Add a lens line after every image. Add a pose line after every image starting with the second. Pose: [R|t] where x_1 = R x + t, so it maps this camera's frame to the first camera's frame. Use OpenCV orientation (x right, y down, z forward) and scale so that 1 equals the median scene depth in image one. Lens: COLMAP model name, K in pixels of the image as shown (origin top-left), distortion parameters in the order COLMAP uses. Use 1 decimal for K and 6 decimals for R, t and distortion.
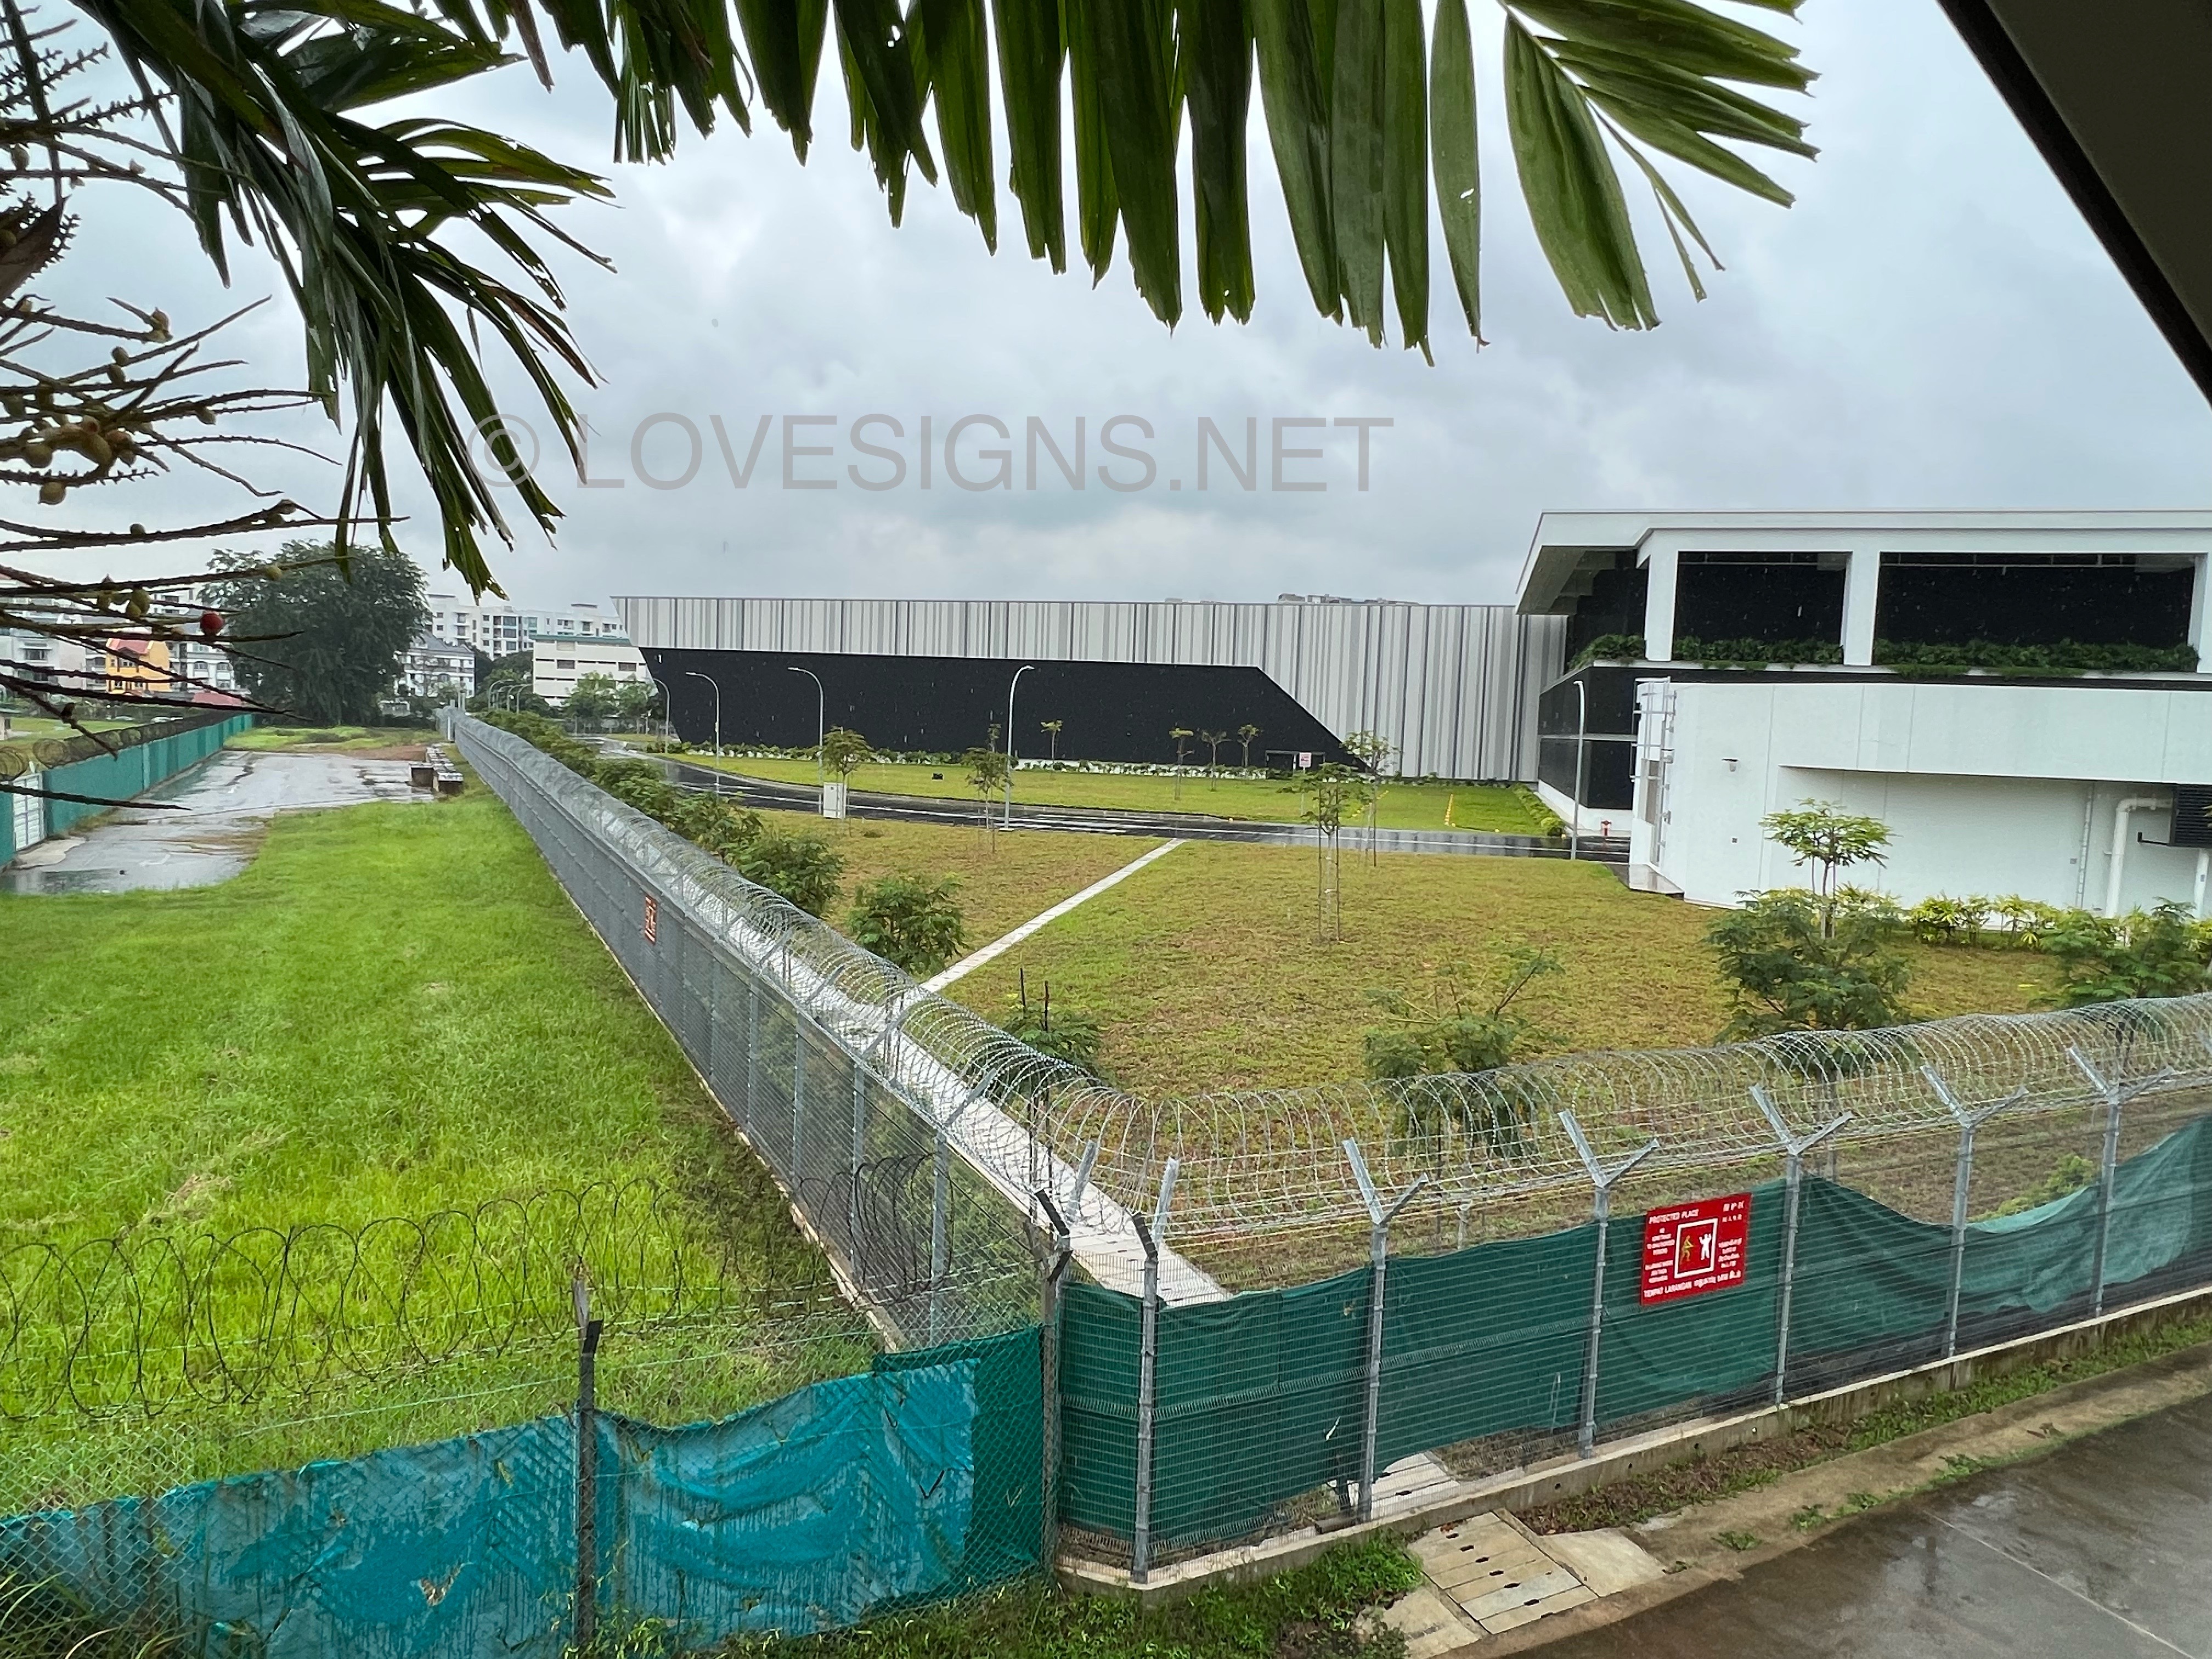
lens RADIAL K [[1378.3, 0, 1111.5], [0, 1378.3, 840.9], [0, 0, 1]] dist [-0.003085, -0.000204]
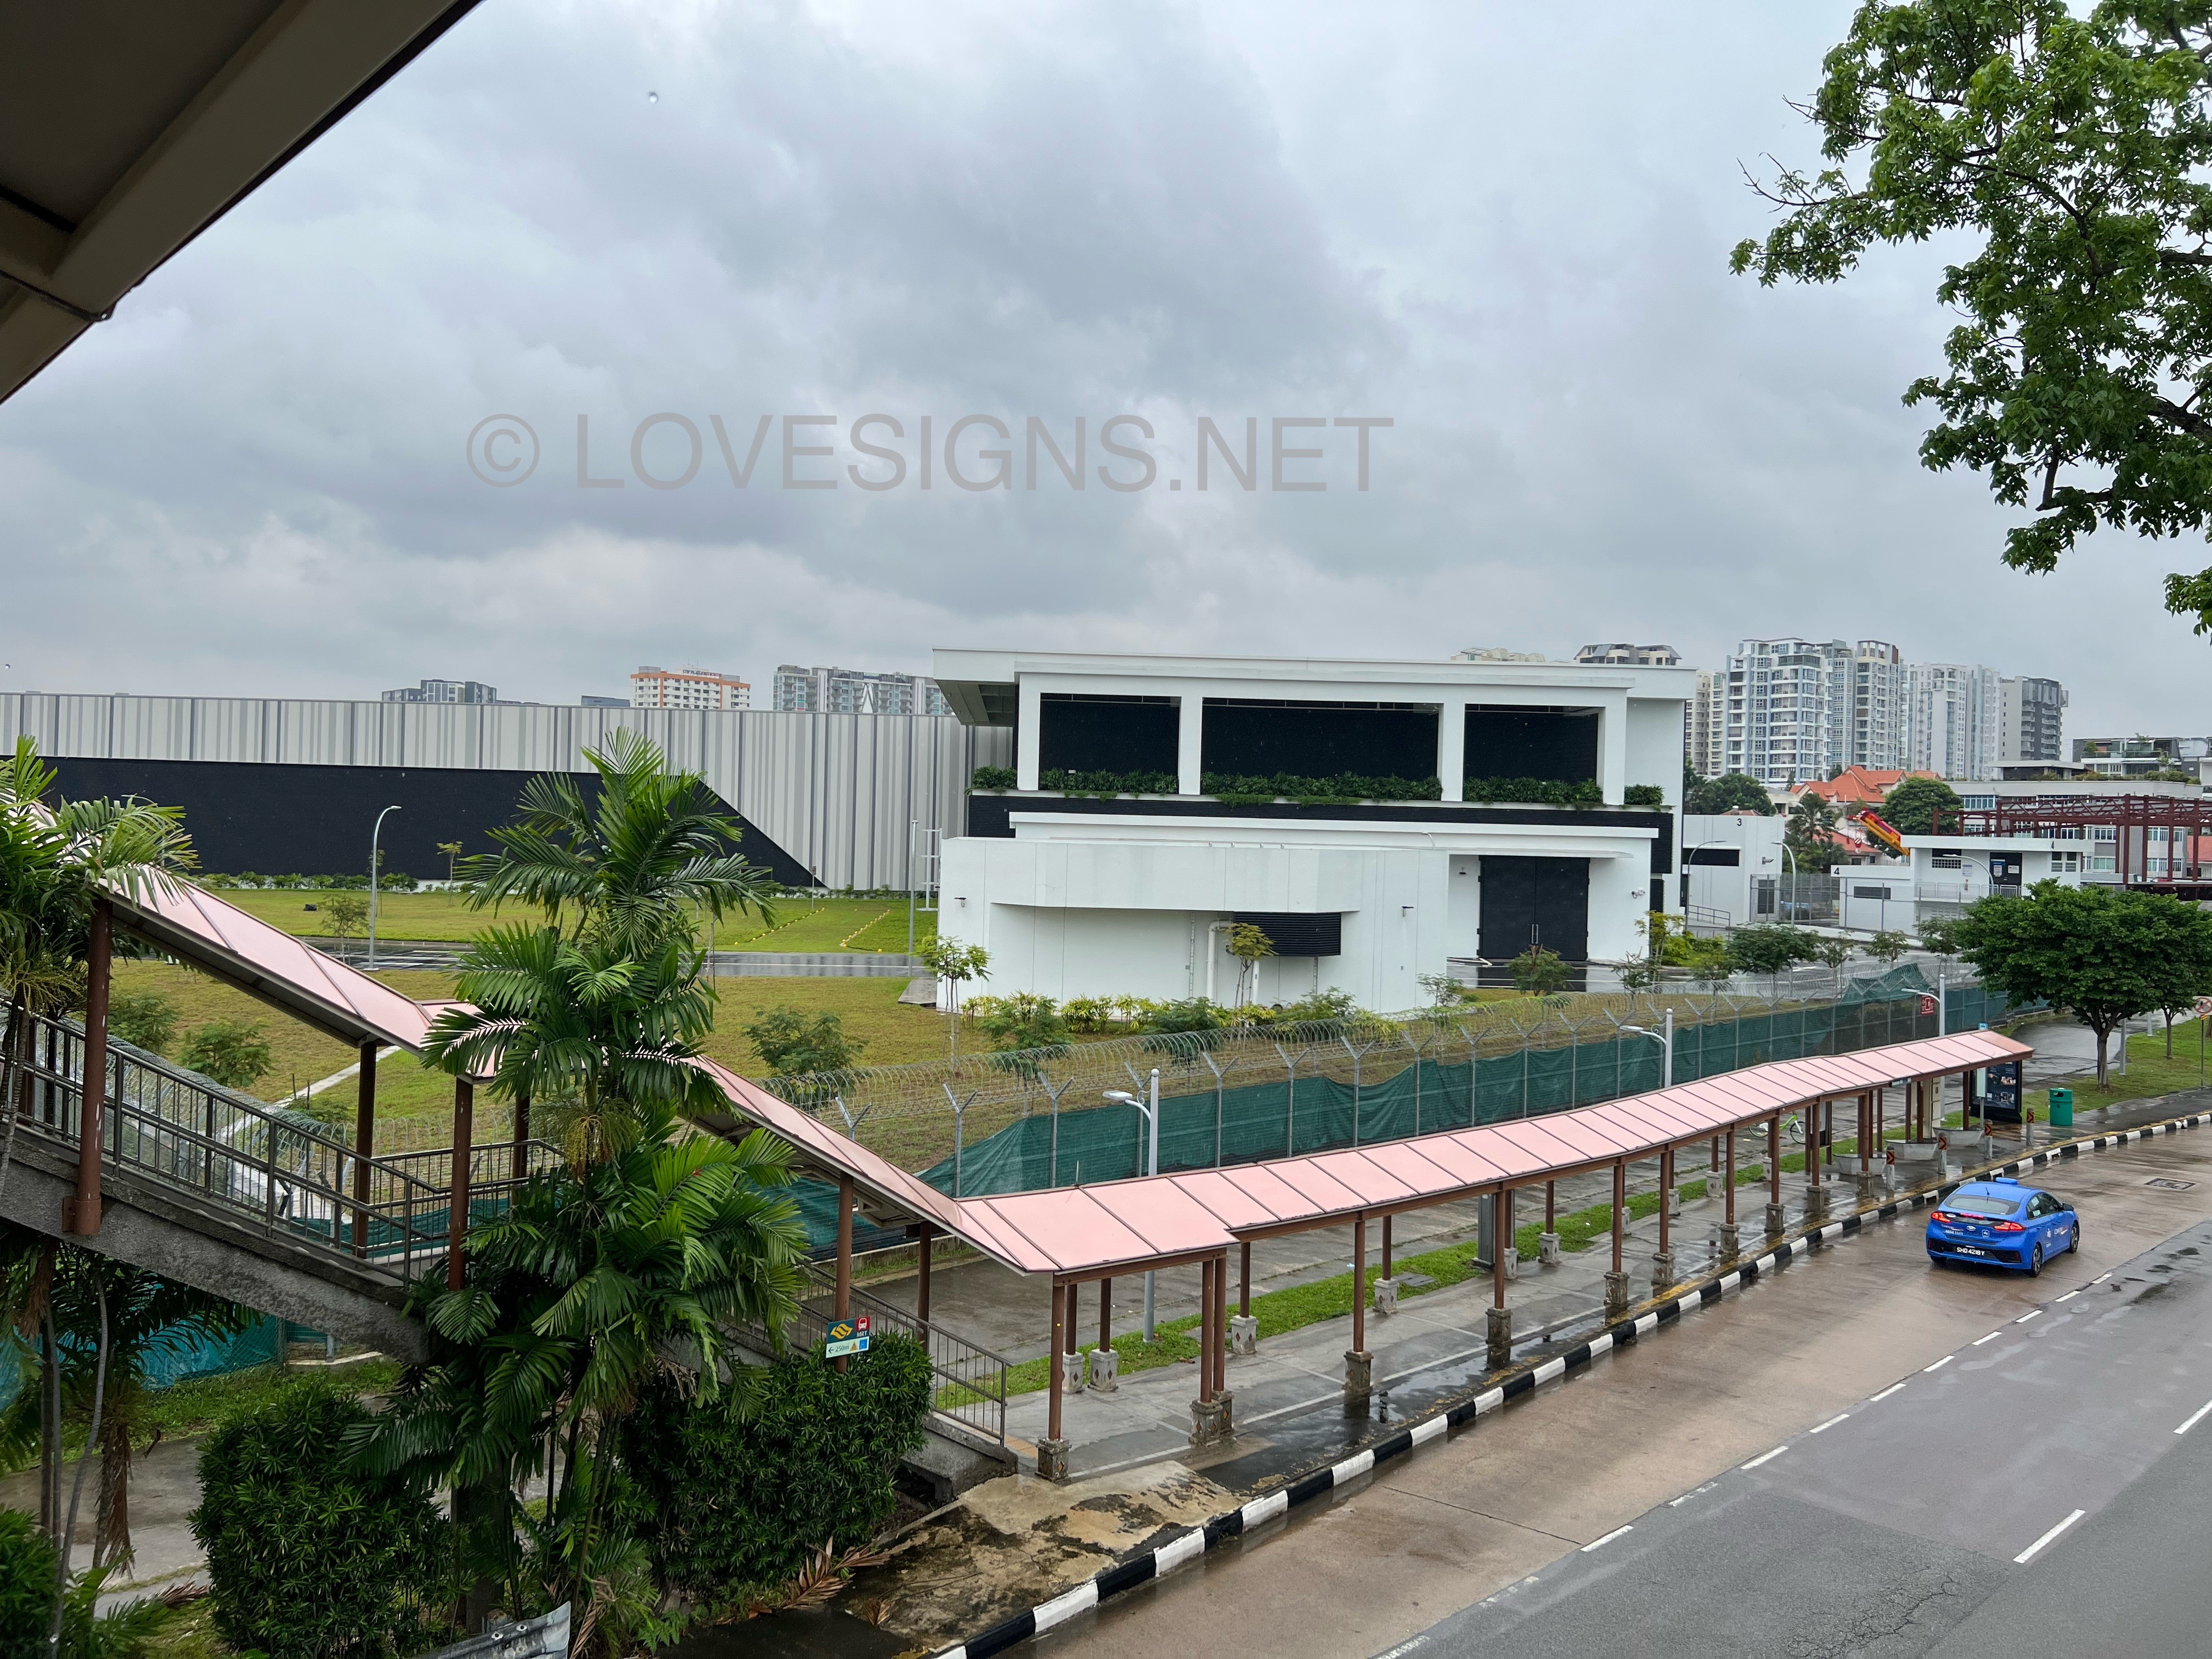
lens RADIAL K [[1636.1, 0, 1111.8], [0, 1636.1, 826.6], [0, 0, 1]] dist [0.080847, -0.112790]
pose [[0.951875, -0.012432, 0.306235, 0.061748], [0.035768, 0.996855, -0.070711, -0.006546], [-0.304393, 0.078261, 0.949326, -0.284044]]
